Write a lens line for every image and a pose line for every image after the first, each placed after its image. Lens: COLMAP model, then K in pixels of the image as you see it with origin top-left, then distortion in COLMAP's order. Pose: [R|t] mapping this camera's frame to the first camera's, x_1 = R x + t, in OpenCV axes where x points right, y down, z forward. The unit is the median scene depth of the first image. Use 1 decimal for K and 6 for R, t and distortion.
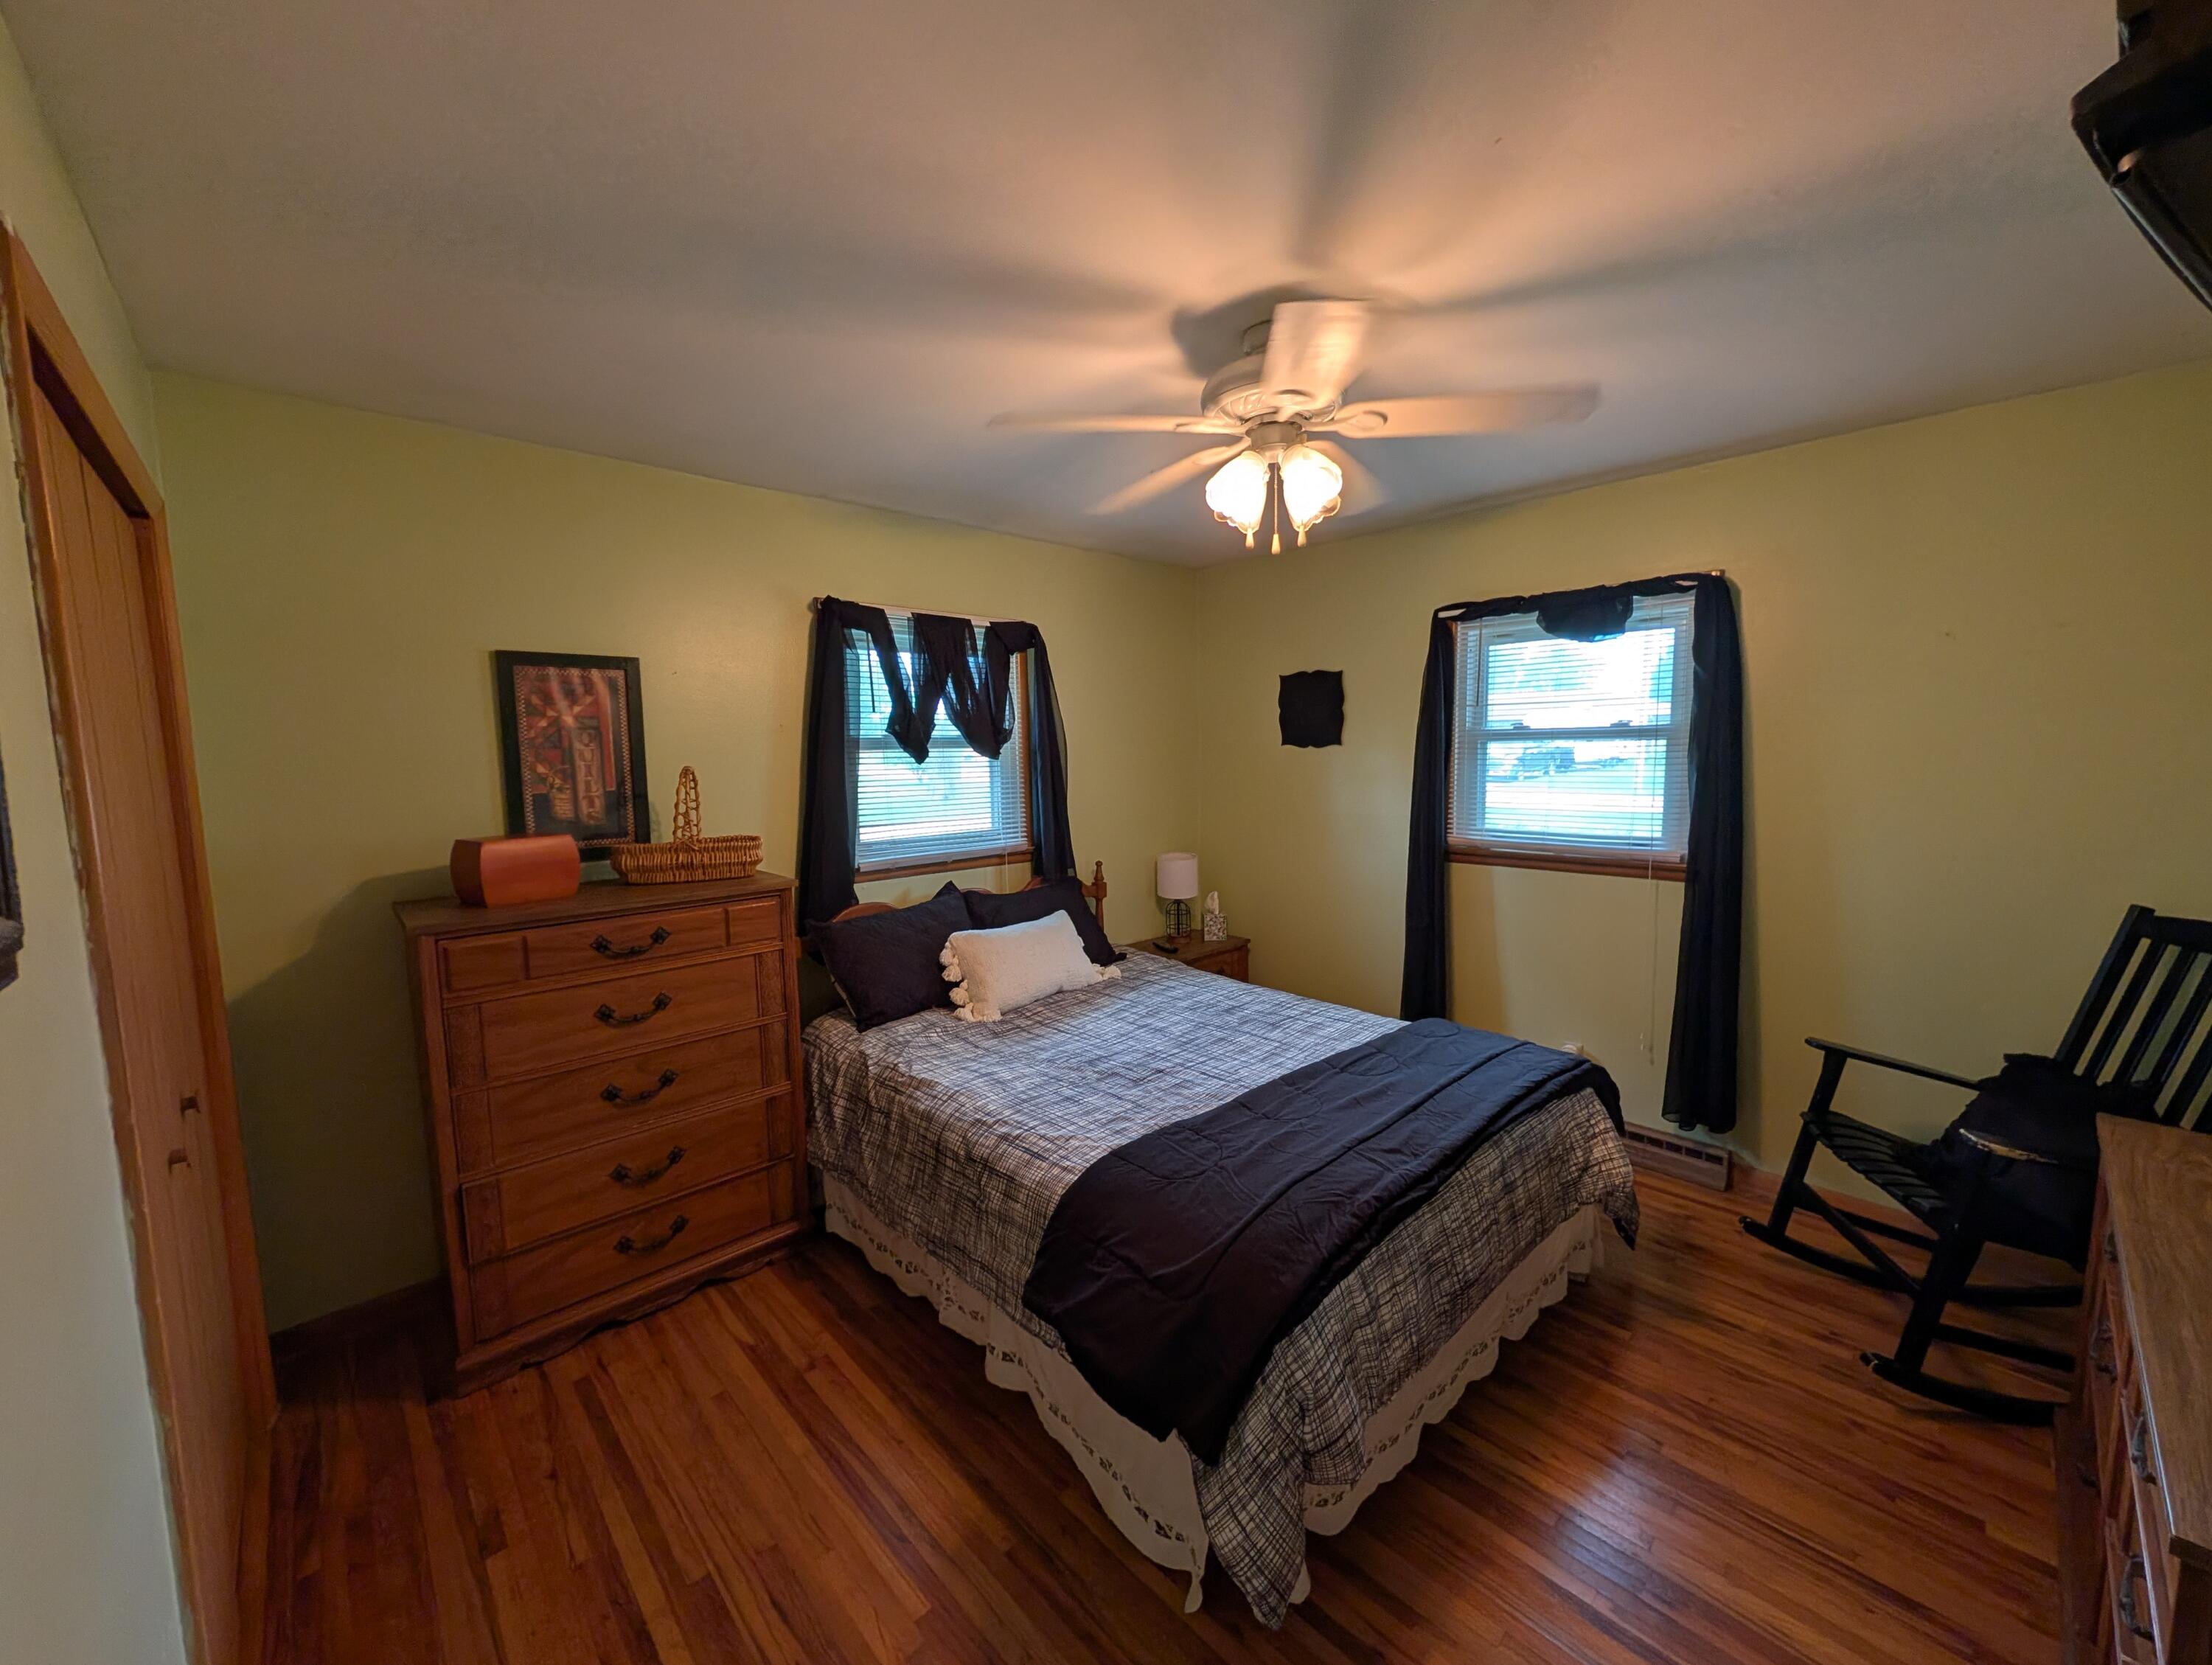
lens RADIAL K [[838.1, 0, 1102.8], [0, 838.1, 826.8], [0, 0, 1]] dist [0.000194, 0.000326]
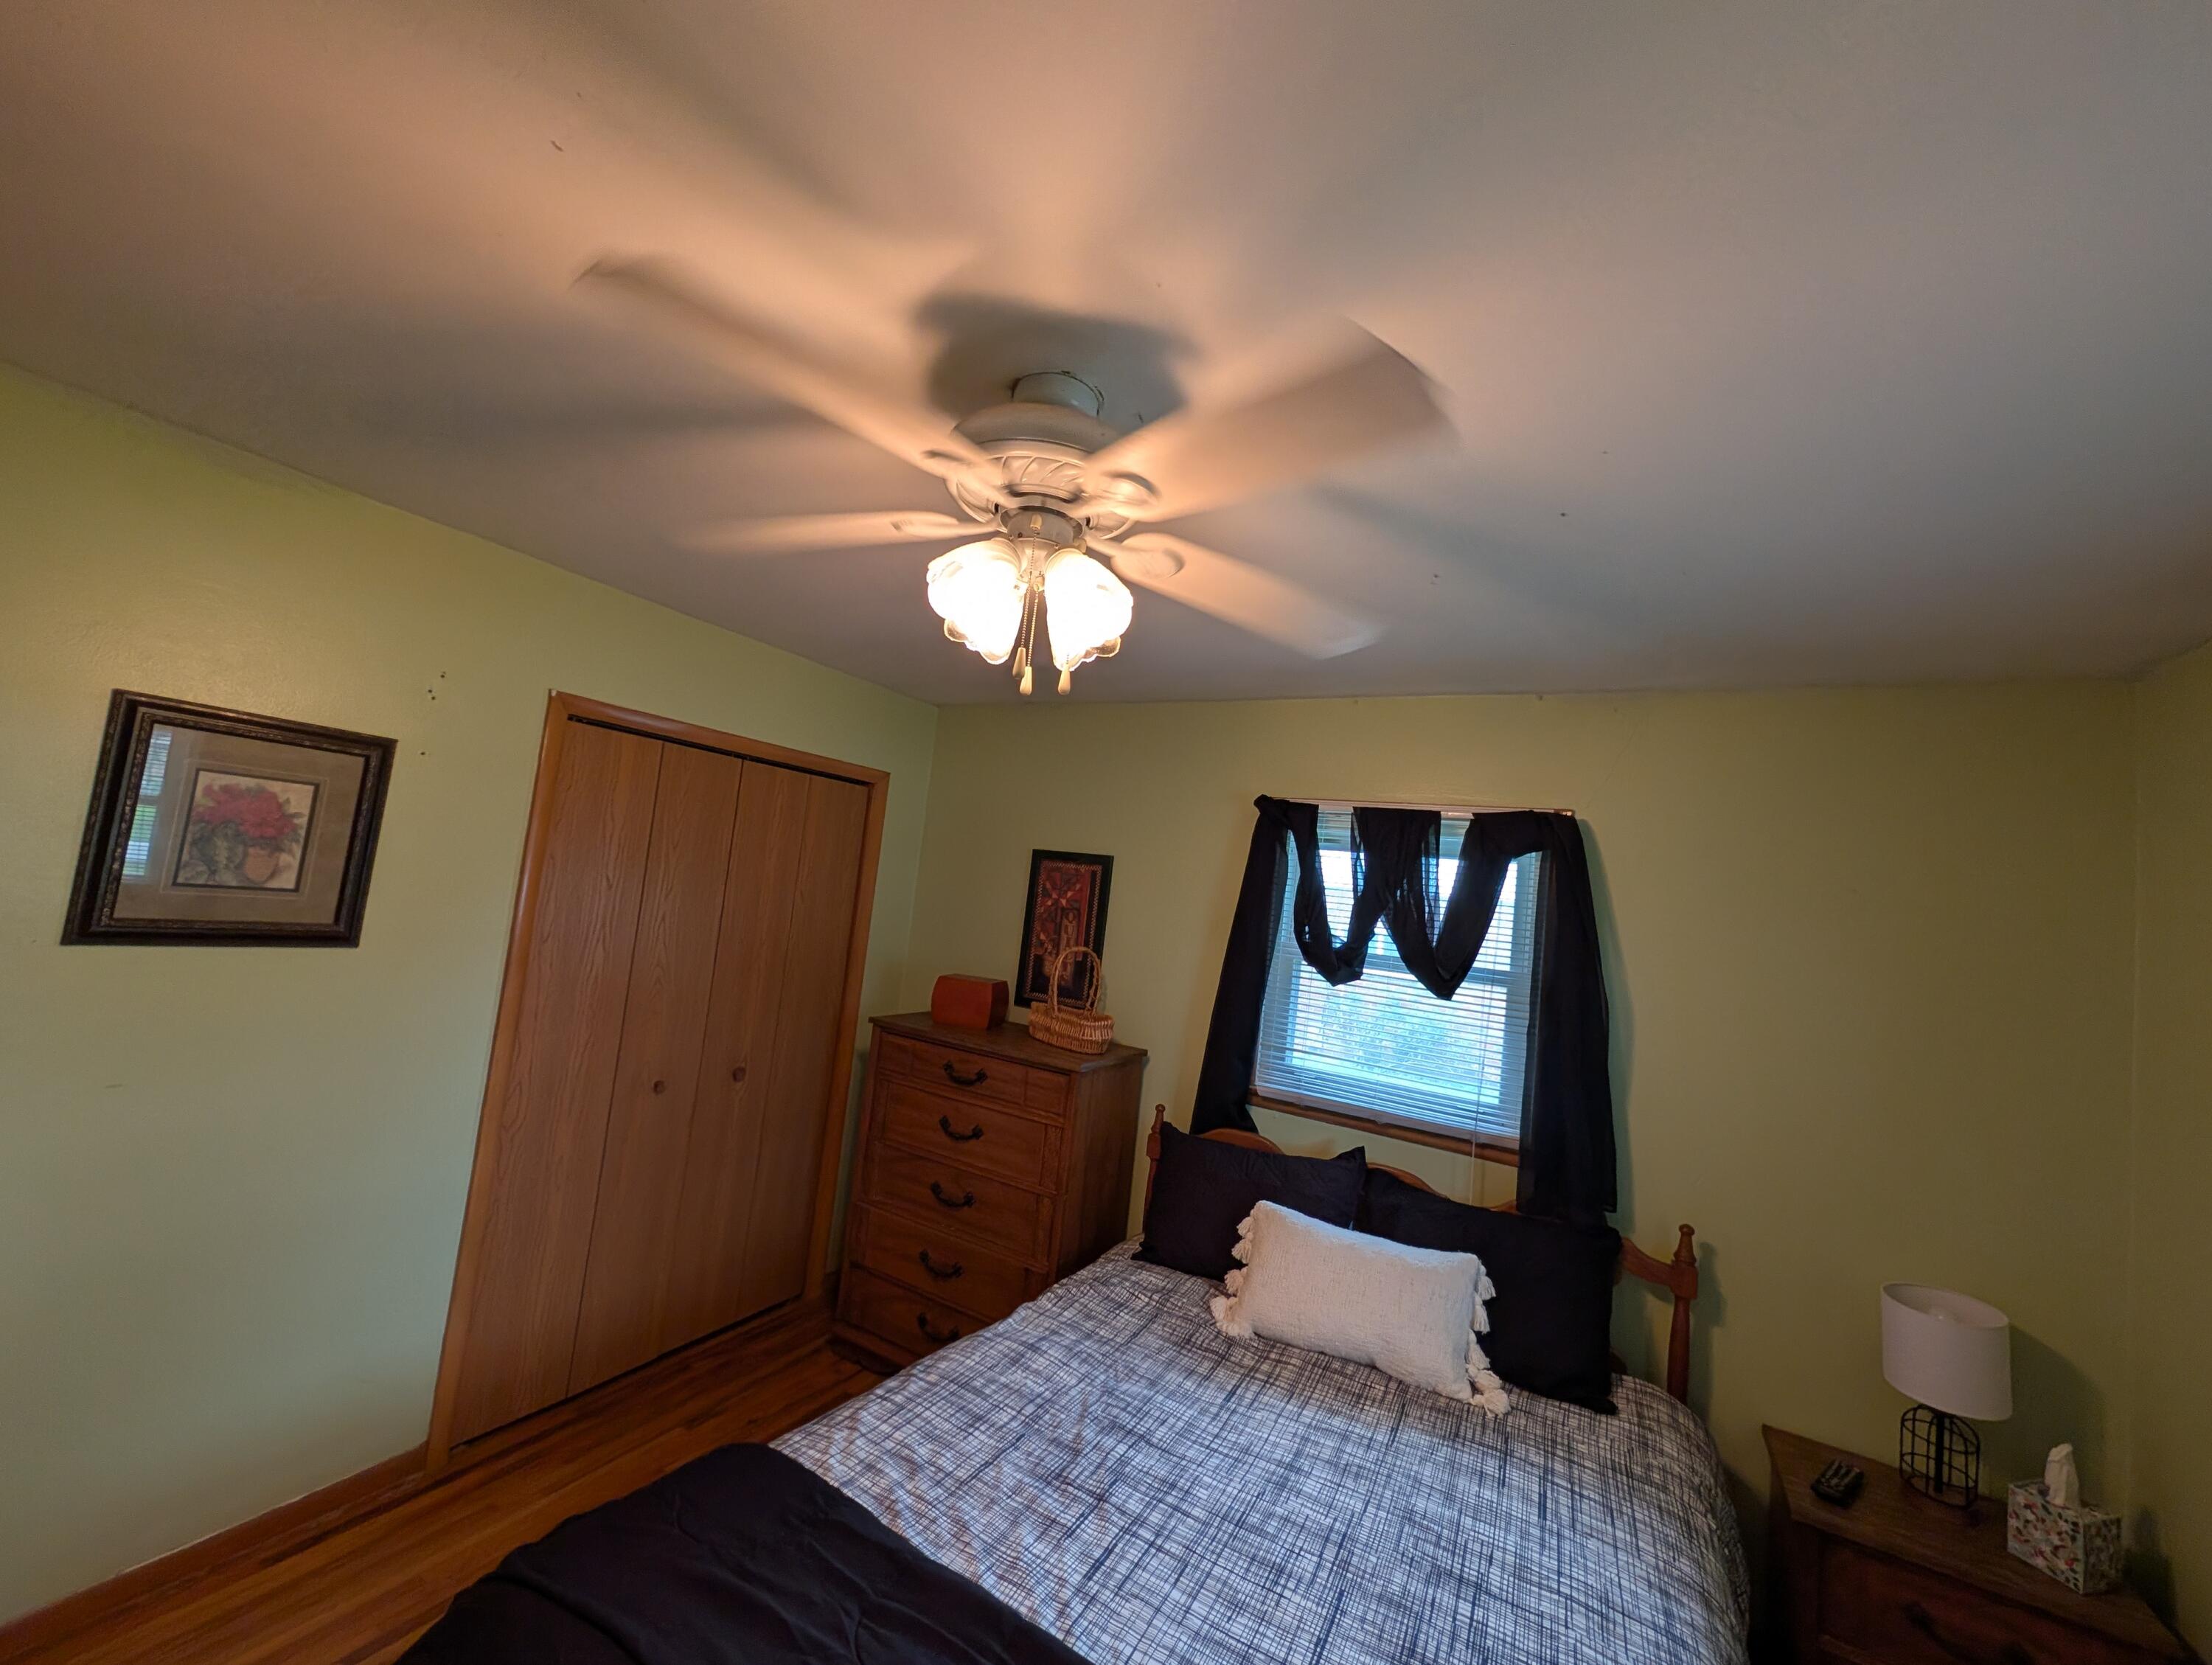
lens RADIAL K [[838.1, 0, 1113.0], [0, 838.1, 835.5], [0, 0, 1]] dist [0.000194, 0.000326]
pose [[0.310940, -0.021730, -0.950181, 0.634060], [-0.203270, 0.975086, -0.088819, -0.128969], [0.928438, 0.220760, 0.298776, 0.665872]]
